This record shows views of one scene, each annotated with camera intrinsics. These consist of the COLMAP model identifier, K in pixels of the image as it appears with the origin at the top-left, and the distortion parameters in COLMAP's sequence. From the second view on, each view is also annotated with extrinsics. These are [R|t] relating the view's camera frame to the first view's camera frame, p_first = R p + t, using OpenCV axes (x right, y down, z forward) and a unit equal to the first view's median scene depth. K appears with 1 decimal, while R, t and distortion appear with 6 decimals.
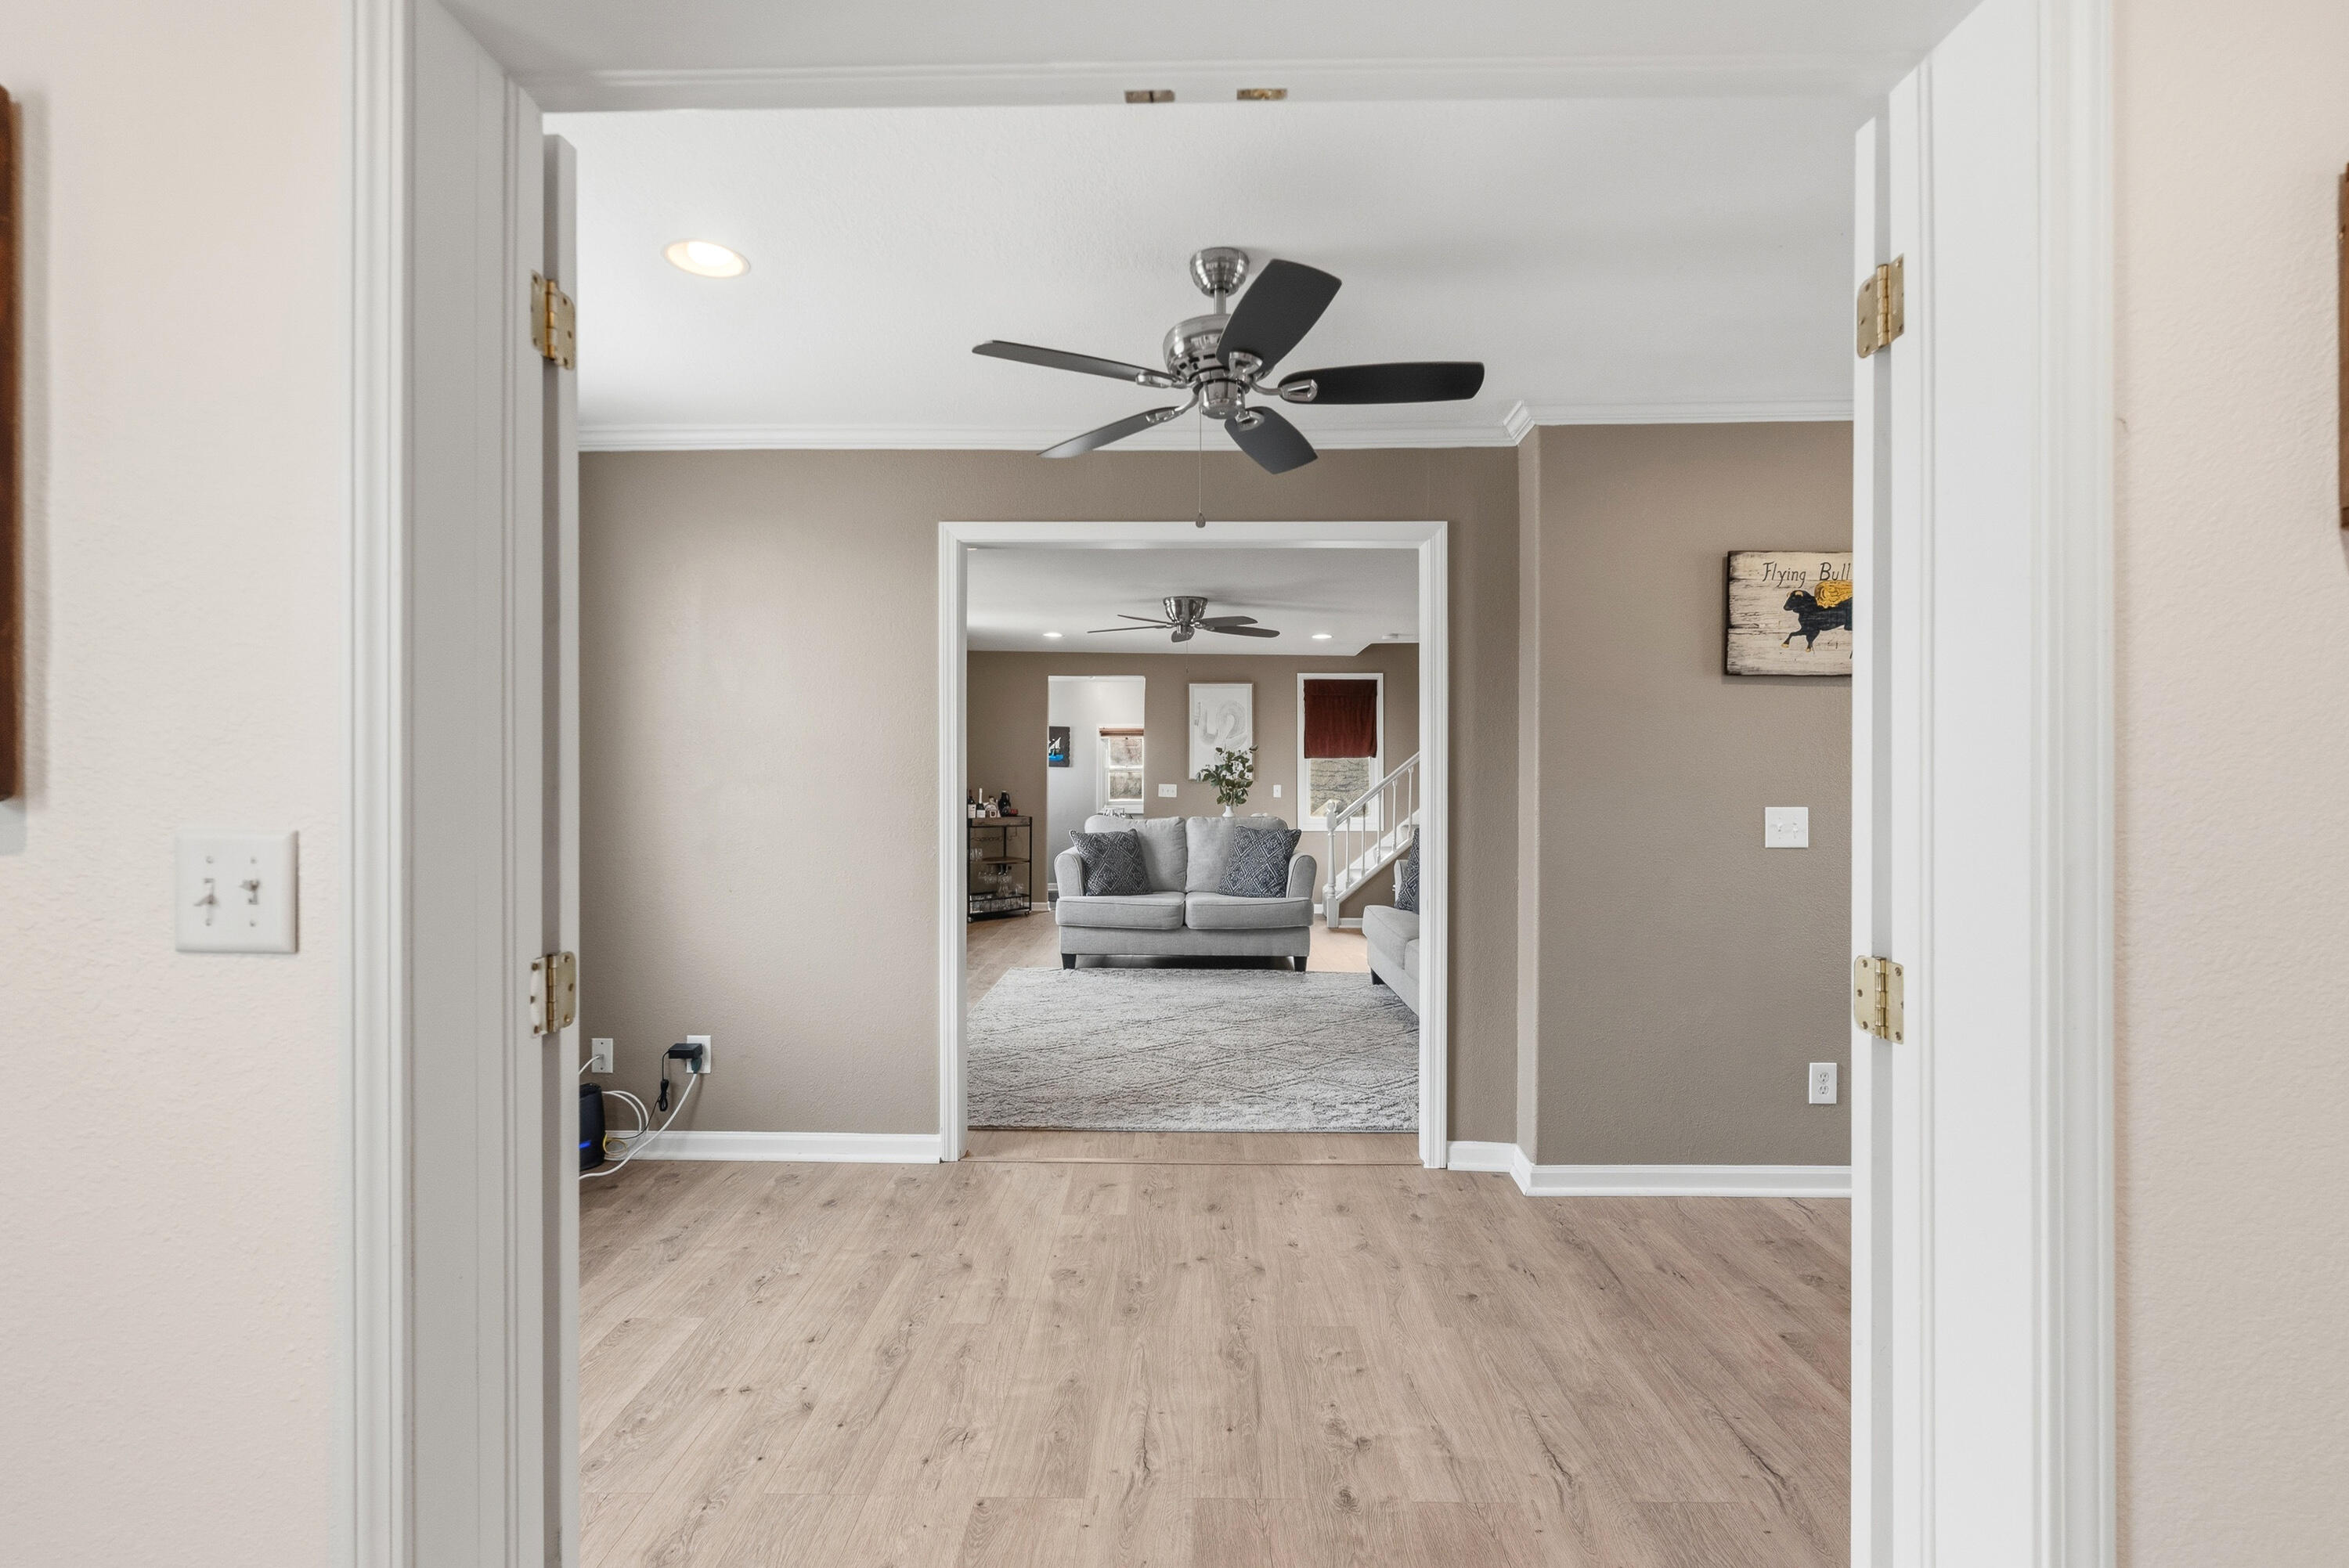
lens RADIAL K [[1112.5, 0, 1174.5], [0, 1112.5, 784.0], [0, 0, 1]] dist [-0.001352, -0.000075]
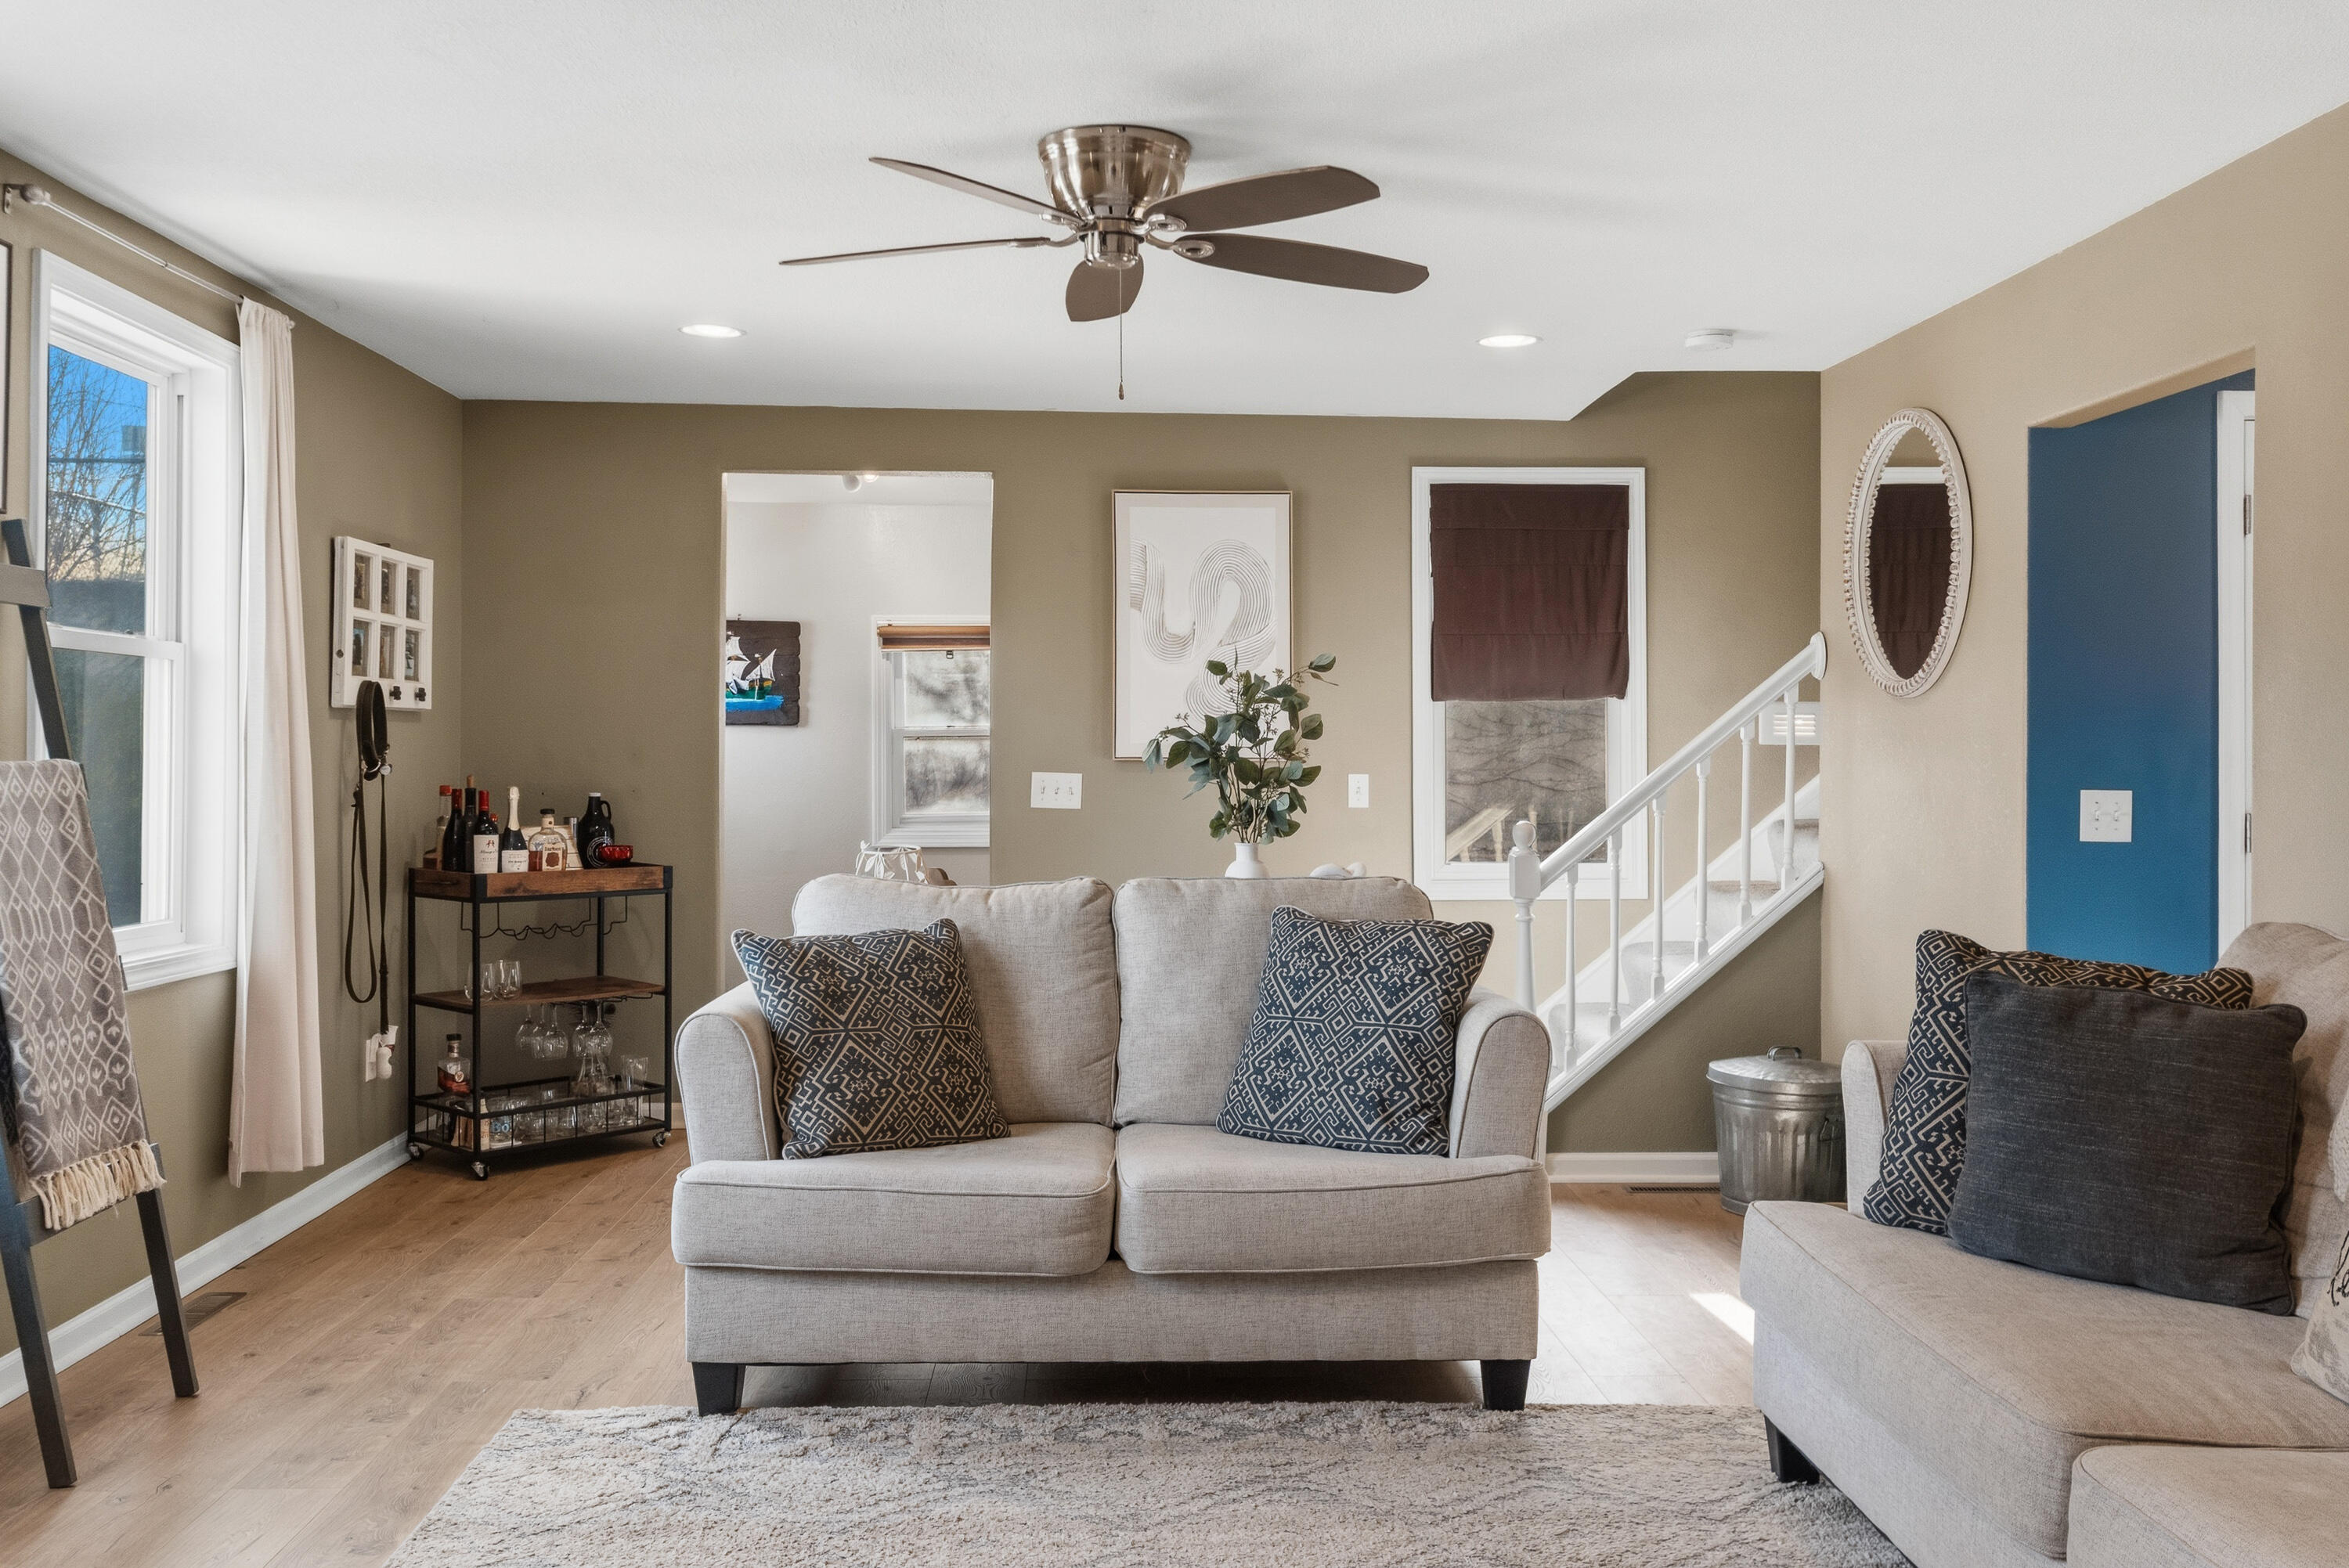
lens RADIAL K [[2518.8, 0, 1174.5], [0, 2518.8, 784.0], [0, 0, 1]] dist [0.004137, 0.001599]
pose [[0.999176, -0.003189, 0.040471, -0.001433], [0.002924, 0.999974, 0.006621, -0.002234], [-0.040491, -0.006497, 0.999159, 0.273413]]
